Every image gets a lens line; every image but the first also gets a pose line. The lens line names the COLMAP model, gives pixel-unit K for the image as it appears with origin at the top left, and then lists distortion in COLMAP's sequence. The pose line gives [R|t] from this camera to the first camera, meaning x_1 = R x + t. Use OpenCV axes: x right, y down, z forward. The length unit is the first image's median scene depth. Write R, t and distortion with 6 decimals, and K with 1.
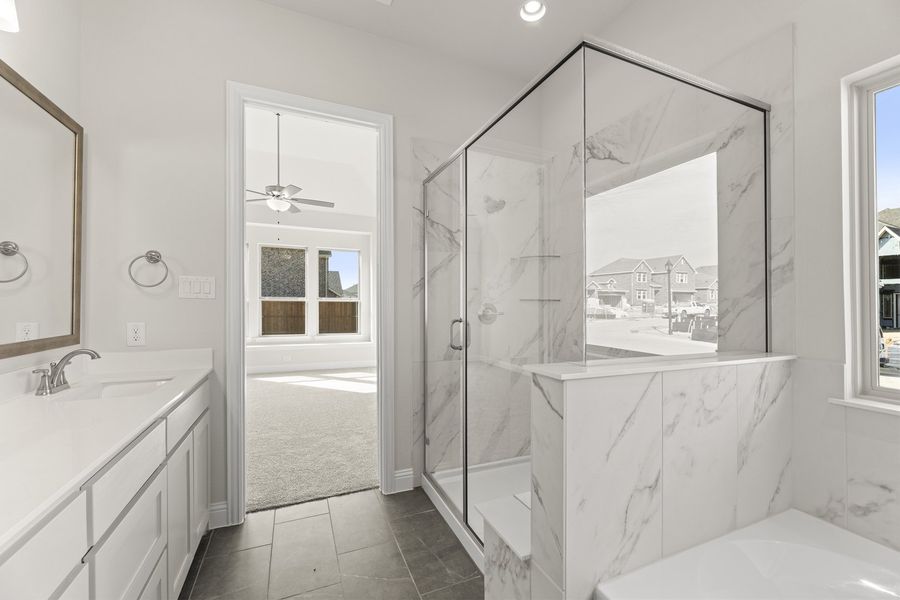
lens RADIAL K [[366.7, 0, 450.0], [0, 366.7, 300.0], [0, 0, 1]] dist [-0.000259, -0.000023]
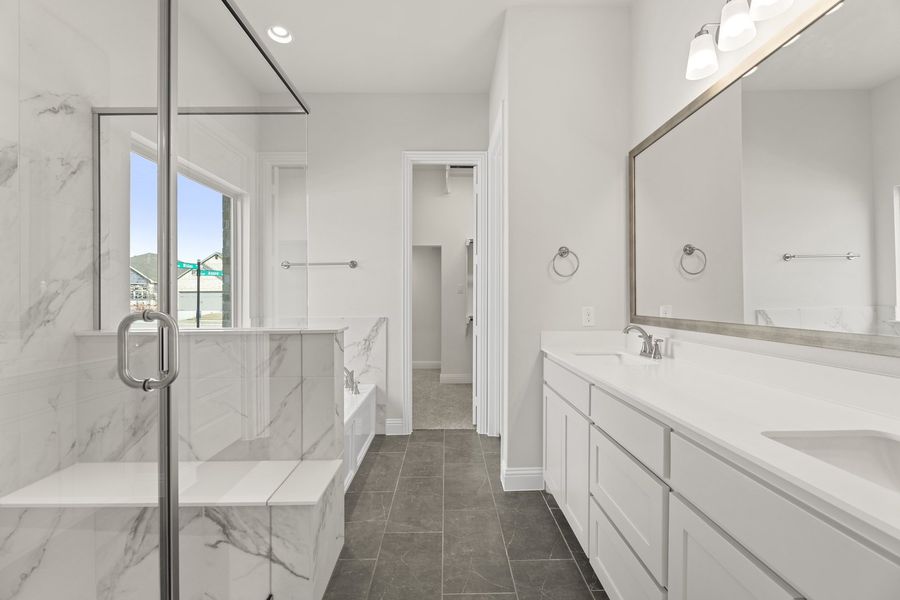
lens RADIAL K [[366.7, 0, 450.0], [0, 366.7, 300.0], [0, 0, 1]] dist [-0.000259, -0.000023]
pose [[-0.923434, 0.012039, 0.383568, -0.514562], [0.009766, 0.999921, -0.007874, 0.065724], [-0.383632, -0.003526, -0.923479, 1.505175]]
